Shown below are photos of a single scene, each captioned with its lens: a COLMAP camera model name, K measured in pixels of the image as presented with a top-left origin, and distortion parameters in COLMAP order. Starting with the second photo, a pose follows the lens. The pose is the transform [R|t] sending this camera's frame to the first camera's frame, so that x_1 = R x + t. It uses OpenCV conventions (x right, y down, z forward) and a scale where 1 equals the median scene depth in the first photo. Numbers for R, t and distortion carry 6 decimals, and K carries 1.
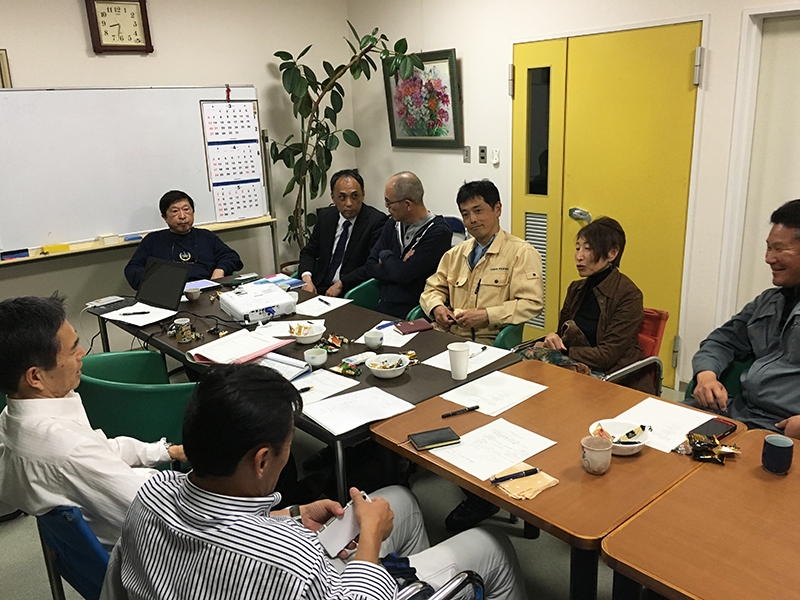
lens RADIAL K [[687.7, 0, 400.0], [0, 687.7, 300.0], [0, 0, 1]] dist [0.119594, -0.142653]
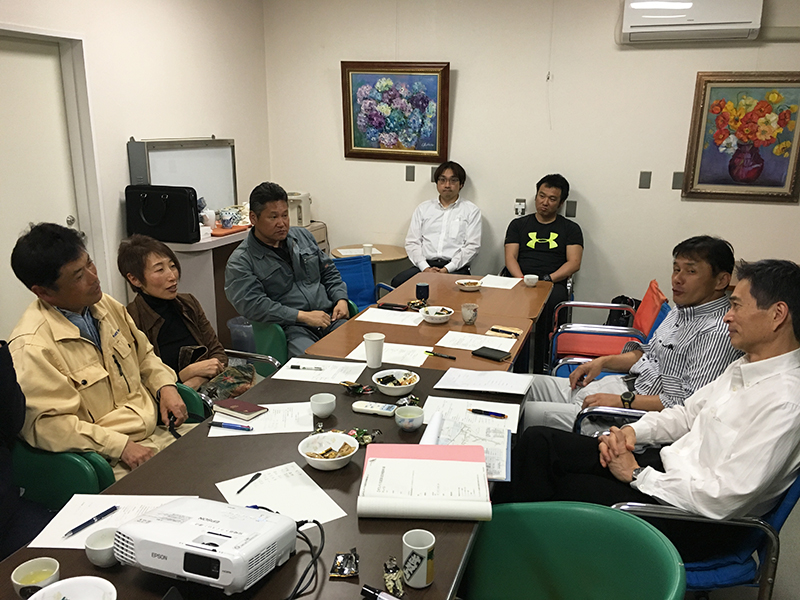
lens RADIAL K [[687.7, 0, 400.0], [0, 687.7, 300.0], [0, 0, 1]] dist [0.119594, -0.142653]
pose [[-0.503528, -0.187433, 0.843403, -0.945062], [0.240941, 0.906994, 0.345412, -0.395642], [-0.829703, 0.377134, -0.411537, 1.573117]]
